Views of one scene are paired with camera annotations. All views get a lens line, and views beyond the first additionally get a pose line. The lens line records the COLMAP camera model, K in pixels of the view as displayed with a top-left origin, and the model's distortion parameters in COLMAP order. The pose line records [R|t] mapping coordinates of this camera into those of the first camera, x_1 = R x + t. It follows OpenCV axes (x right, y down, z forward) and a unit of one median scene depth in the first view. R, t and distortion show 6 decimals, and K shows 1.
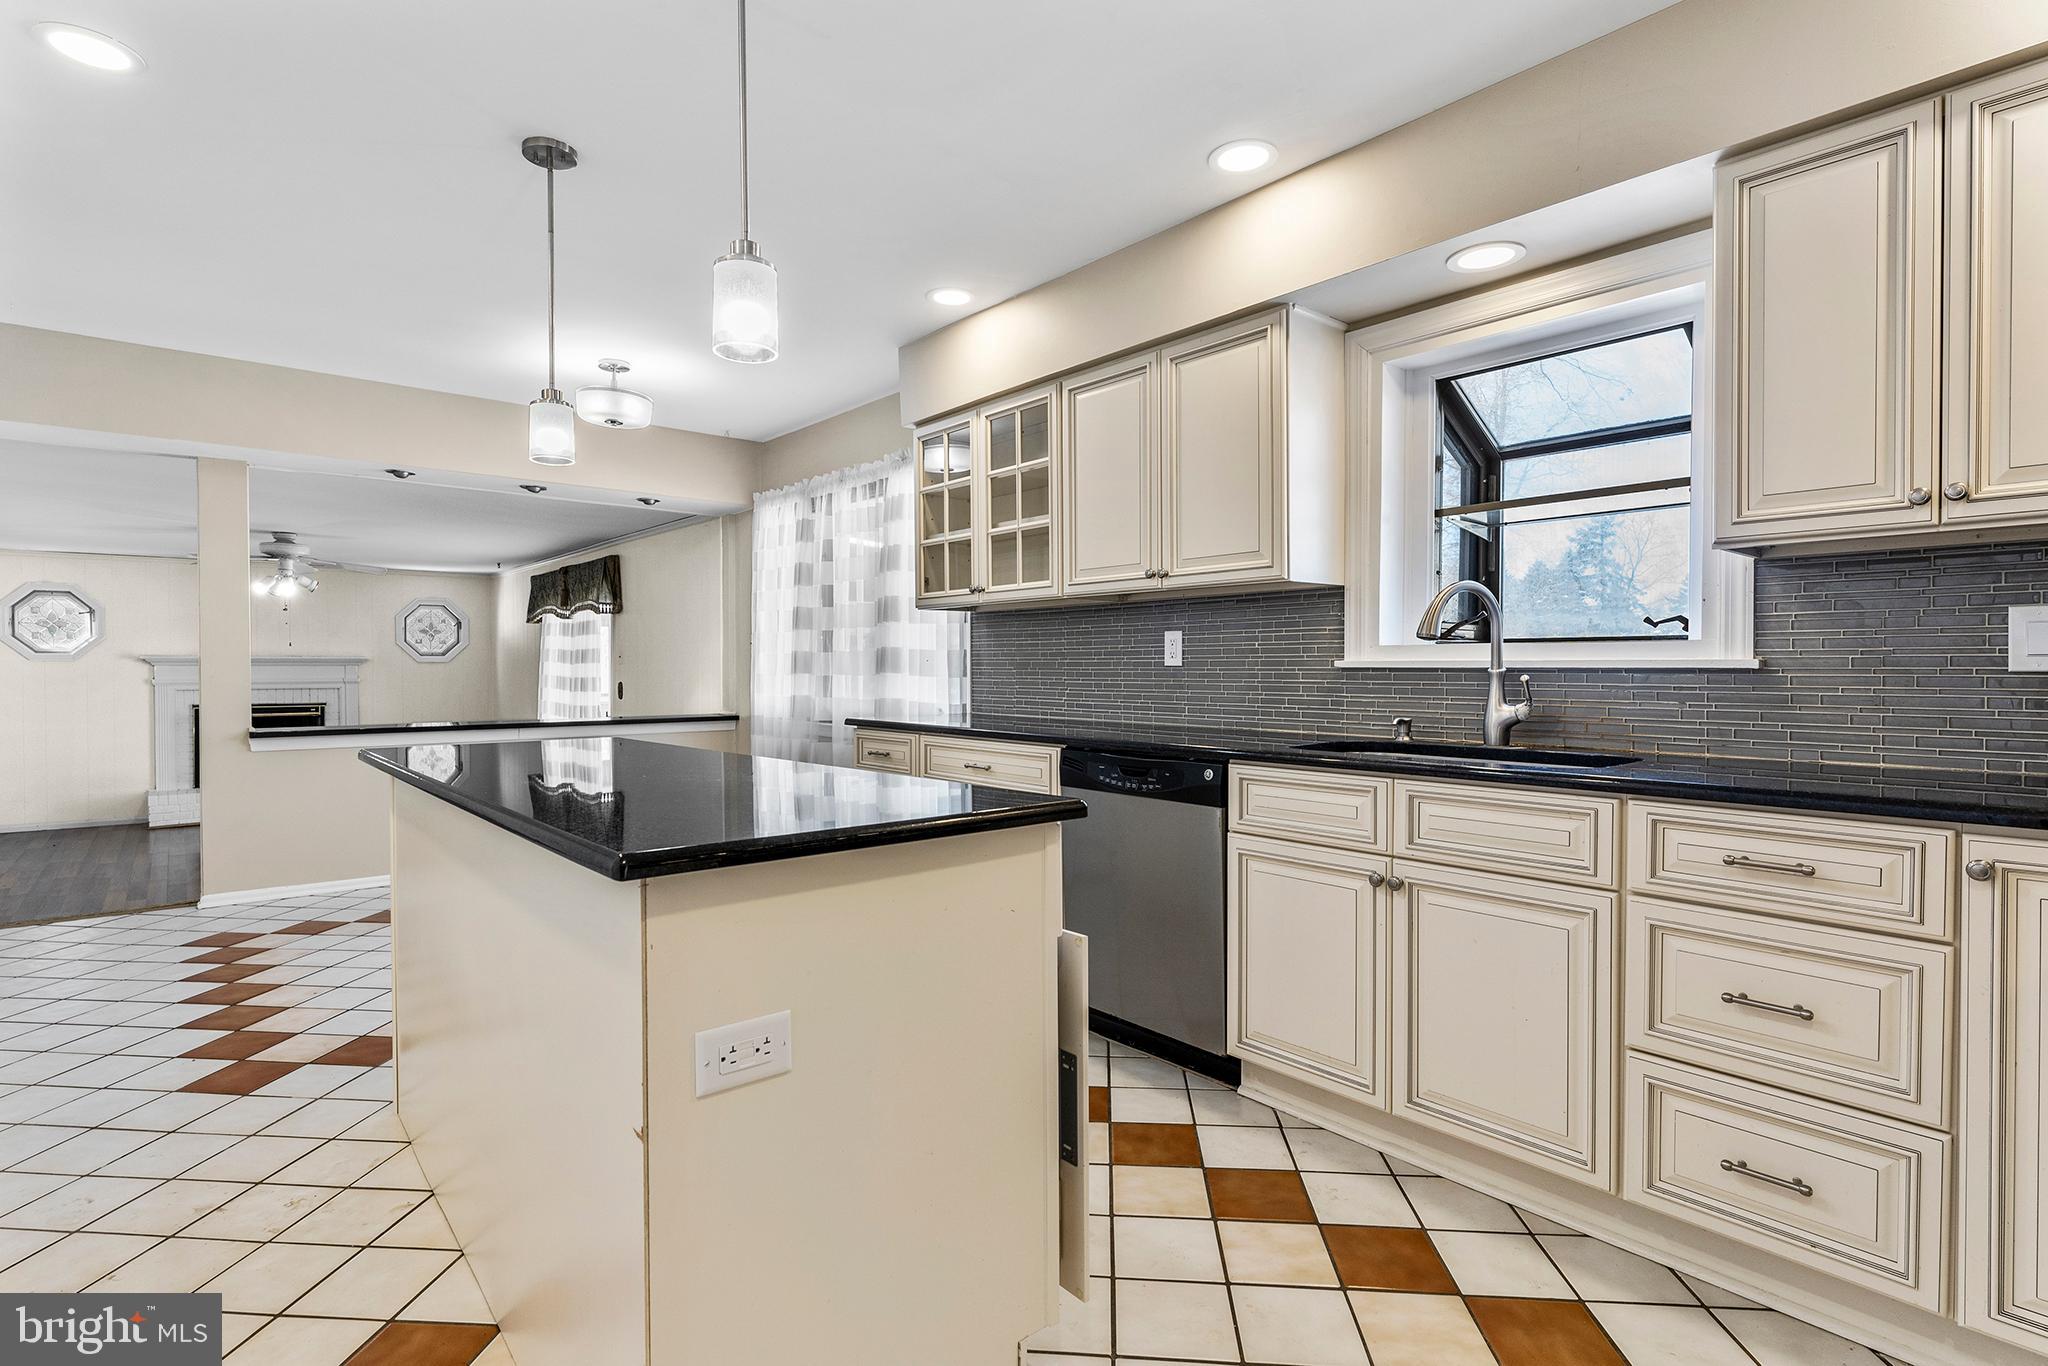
lens RADIAL K [[991.8, 0, 1022.2], [0, 991.8, 683.5], [0, 0, 1]] dist [0.003838, -0.000463]
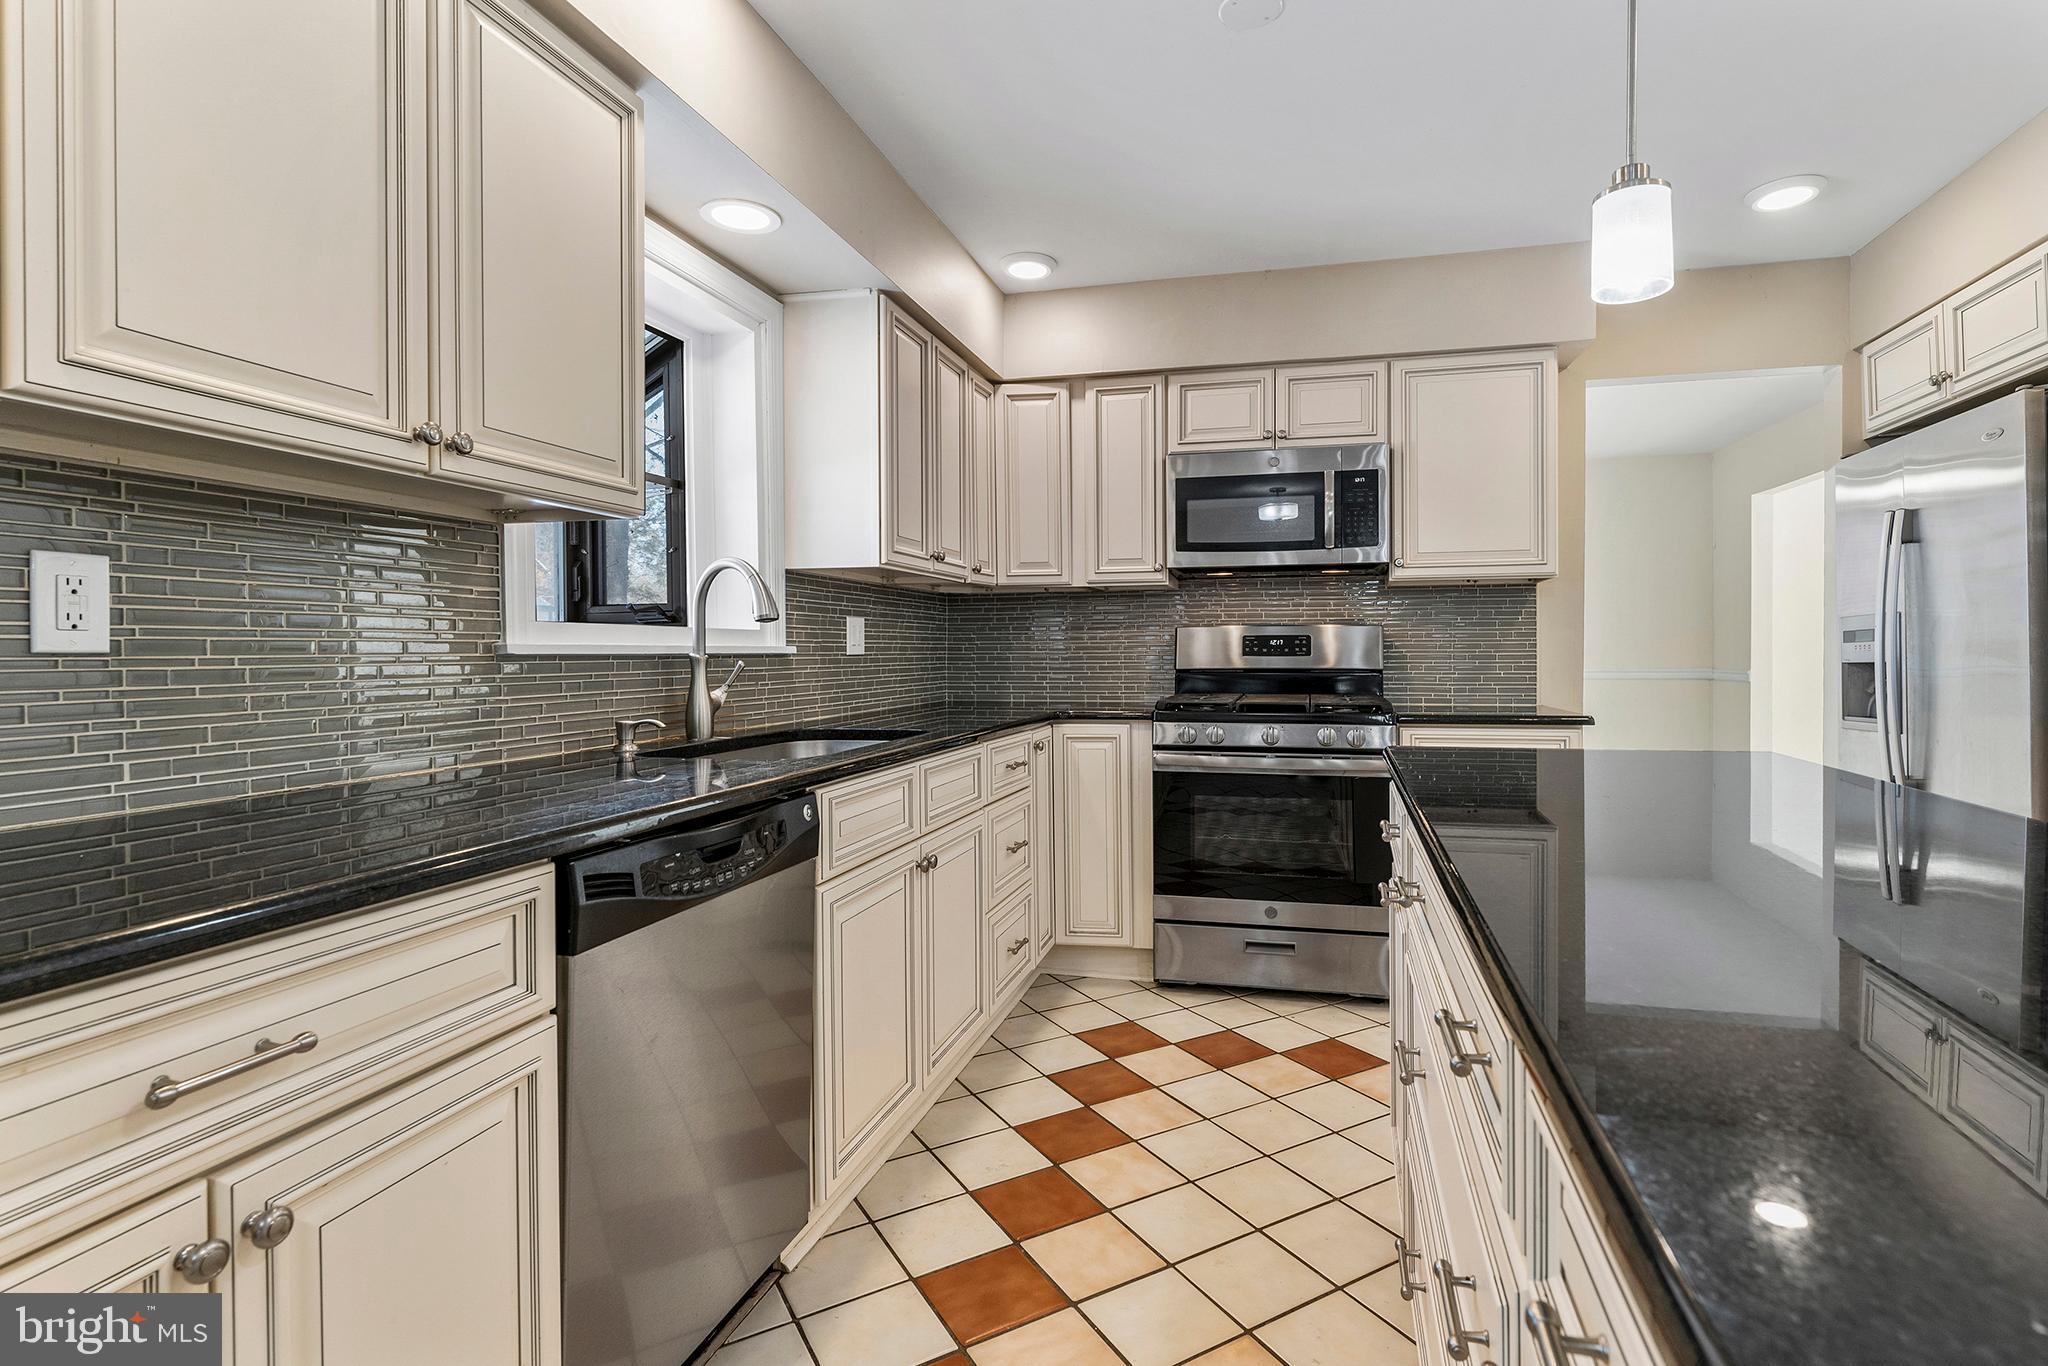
lens RADIAL K [[991.8, 0, 1087.5], [0, 991.8, 657.4], [0, 0, 1]] dist [0.003838, -0.000463]
pose [[-0.592000, -0.002066, 0.805935, -0.161426], [0.018745, 0.999691, 0.016332, -0.007123], [-0.805720, 0.024775, -0.591778, 0.435298]]
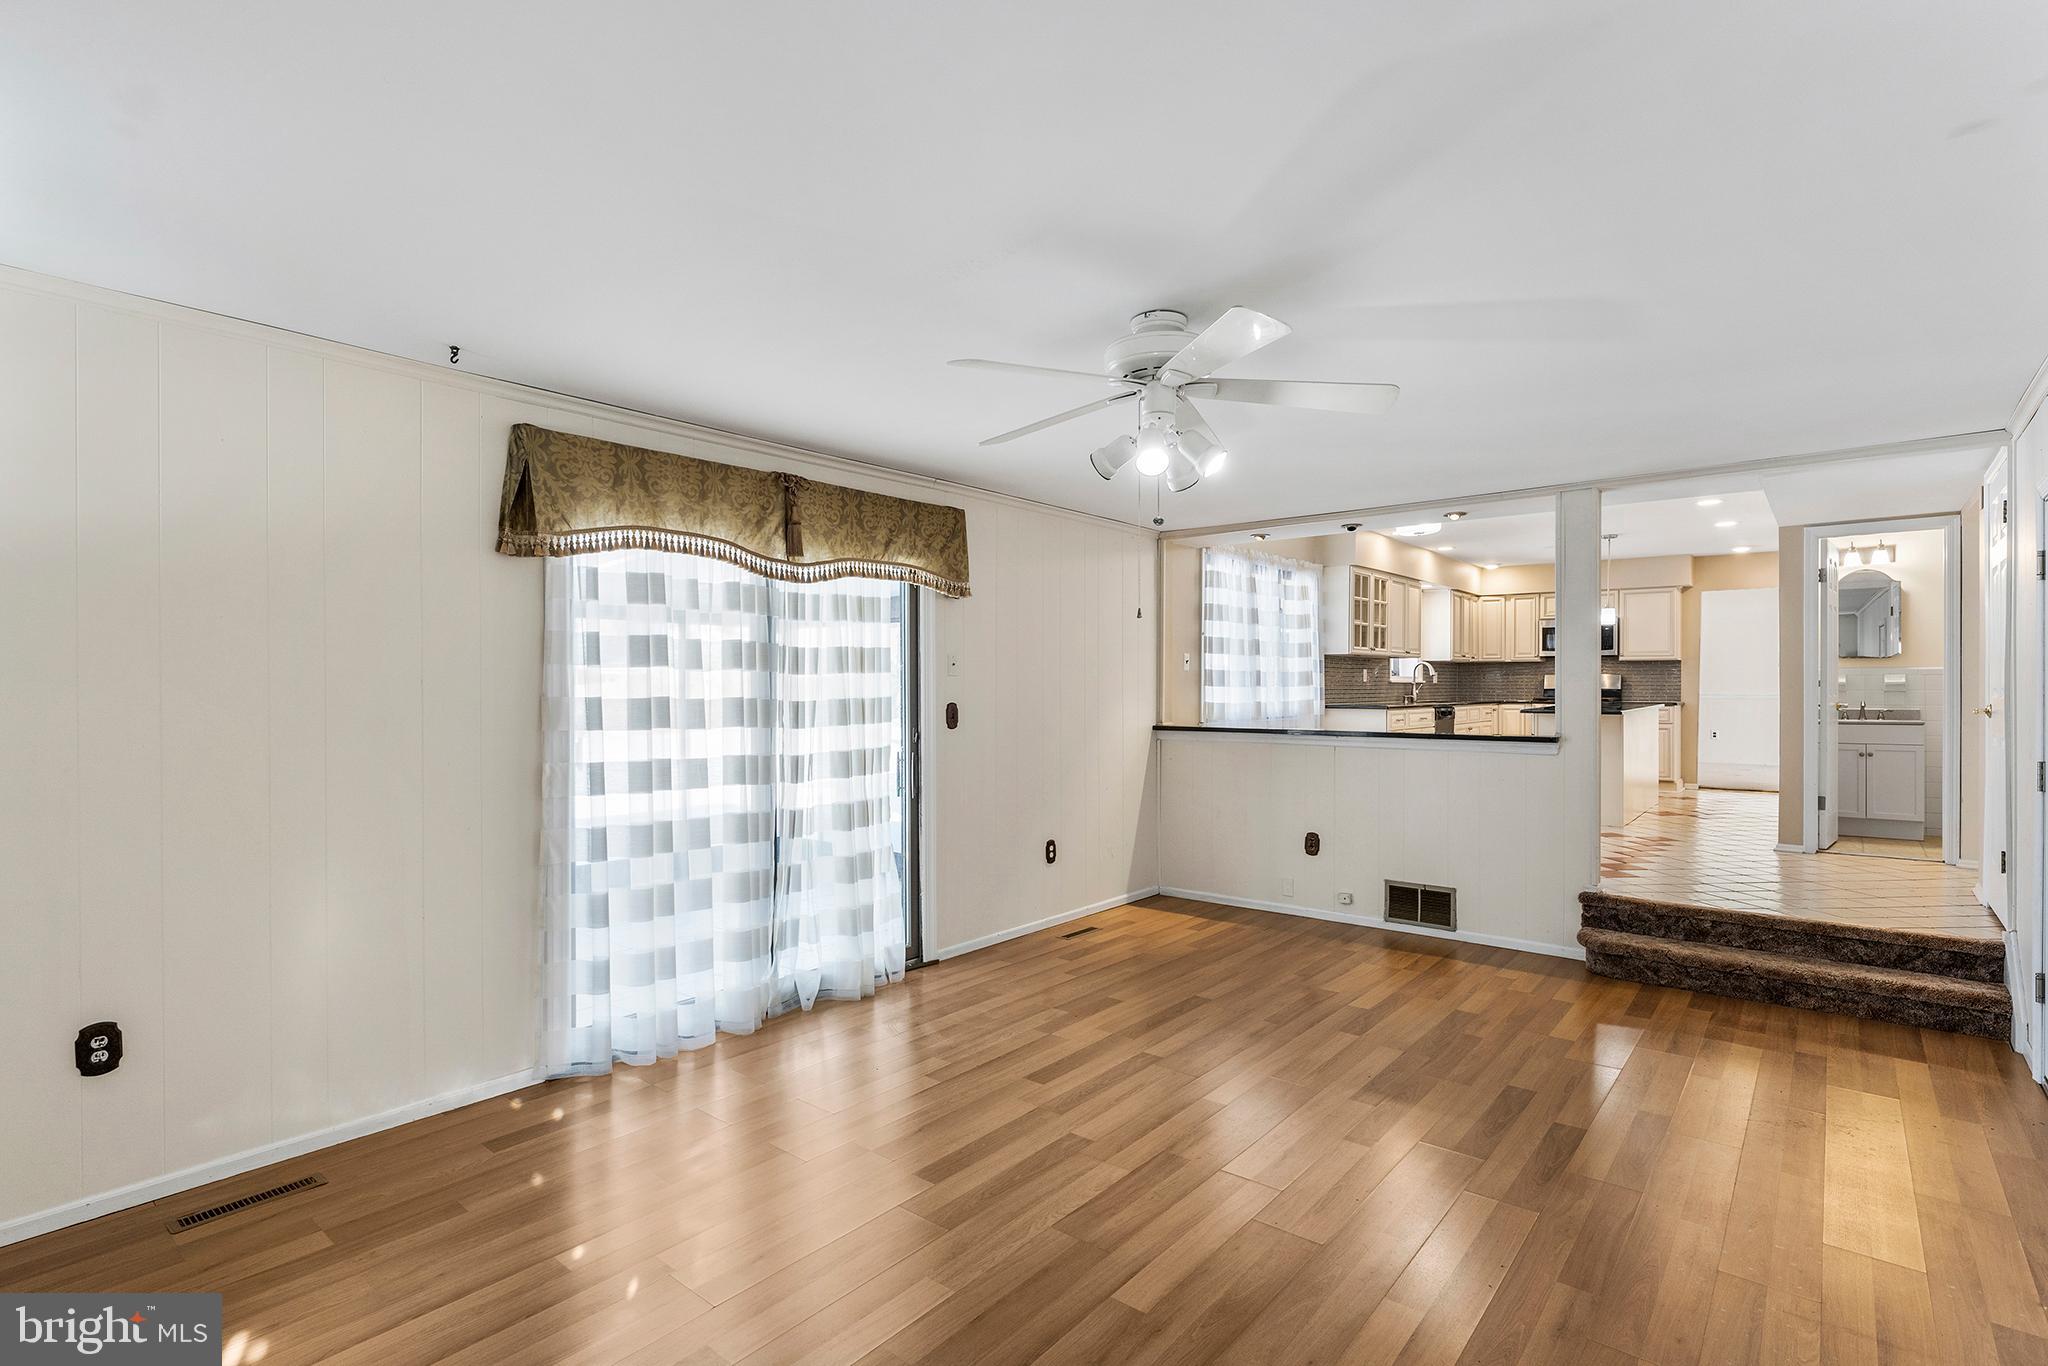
lens RADIAL K [[998.4, 0, 1029.8], [0, 998.4, 687.1], [0, 0, 1]] dist [0.002259, 0.000163]
pose [[-0.179630, -0.002026, 0.983732, -1.143706], [0.016569, 0.999850, 0.005085, -0.015421], [-0.983595, 0.017213, -0.179569, 1.147921]]
